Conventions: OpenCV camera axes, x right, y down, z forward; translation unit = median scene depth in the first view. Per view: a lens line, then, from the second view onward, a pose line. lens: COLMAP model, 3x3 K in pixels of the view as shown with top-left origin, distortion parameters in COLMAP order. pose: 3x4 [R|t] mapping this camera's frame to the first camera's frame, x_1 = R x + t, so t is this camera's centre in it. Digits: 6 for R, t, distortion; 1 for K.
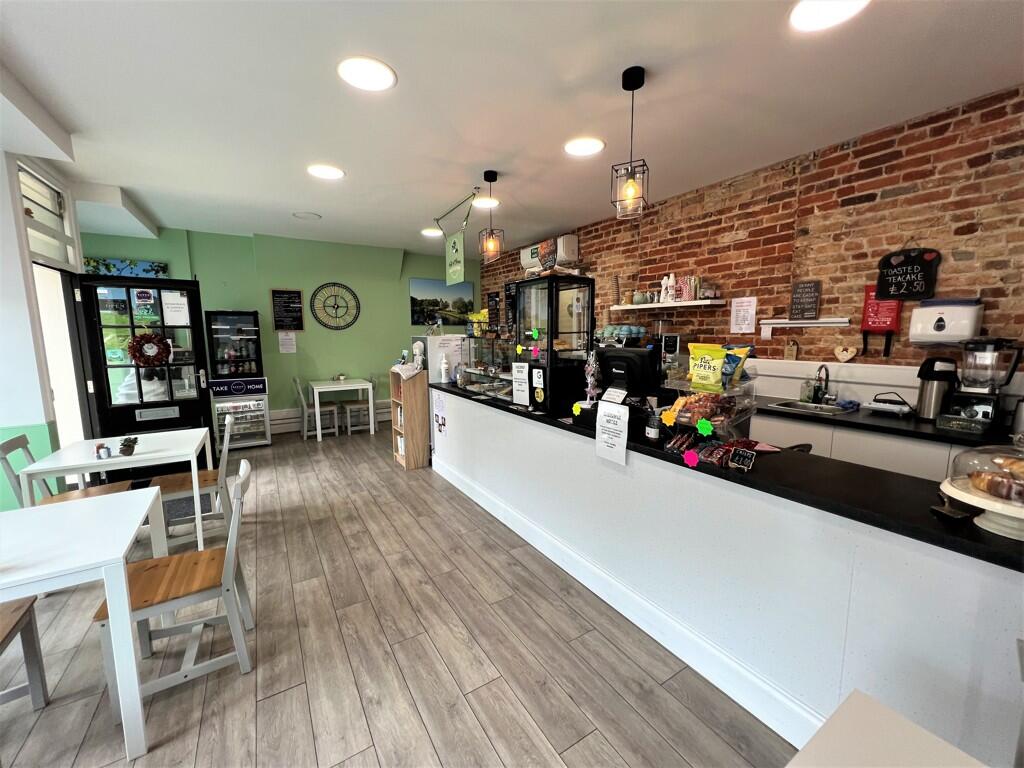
lens RADIAL K [[408.5, 0, 512.4], [0, 408.5, 384.3], [0, 0, 1]] dist [-0.000572, 0.000322]
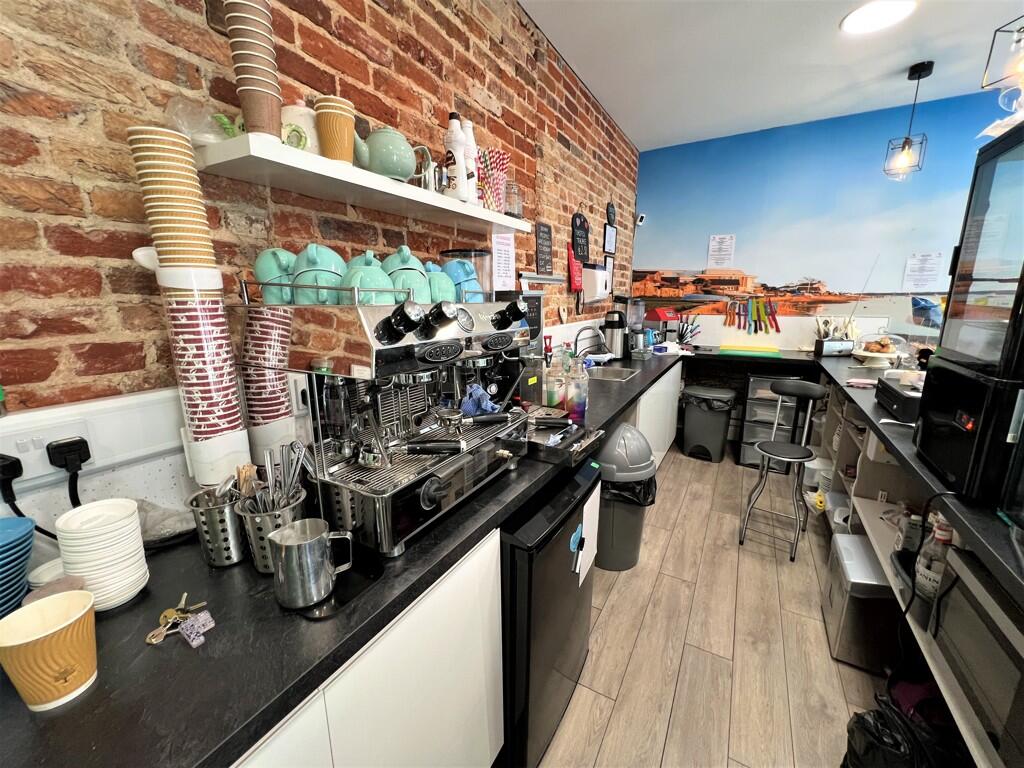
lens RADIAL K [[410.0, 0, 509.8], [0, 410.0, 382.7], [0, 0, 1]] dist [0.000116, 0.000175]
pose [[-0.469170, -0.179752, 0.864621, 0.024080], [0.119041, 0.957257, 0.263606, -0.174553], [-0.875048, 0.226601, -0.427718, 1.444207]]
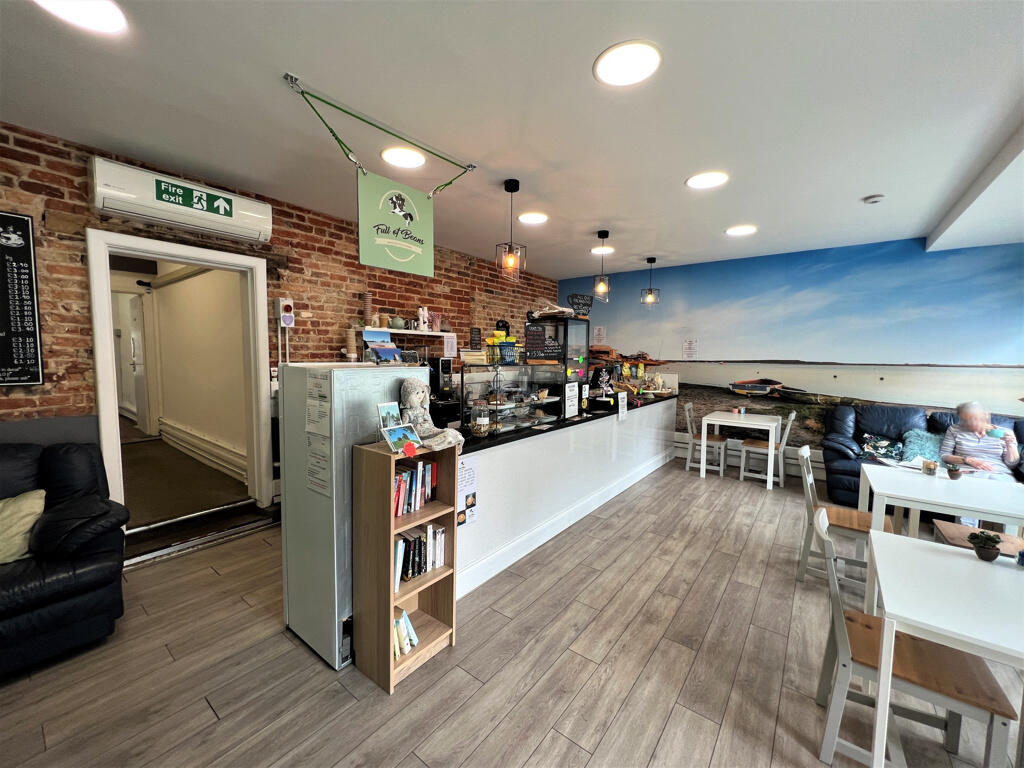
lens RADIAL K [[408.5, 0, 511.2], [0, 408.5, 383.8], [0, 0, 1]] dist [-0.000572, 0.000322]
pose [[-0.347659, -0.070623, 0.934957, -0.995642], [0.108246, 0.987469, 0.114841, -0.197643], [-0.931352, 0.141131, -0.335658, 1.470910]]
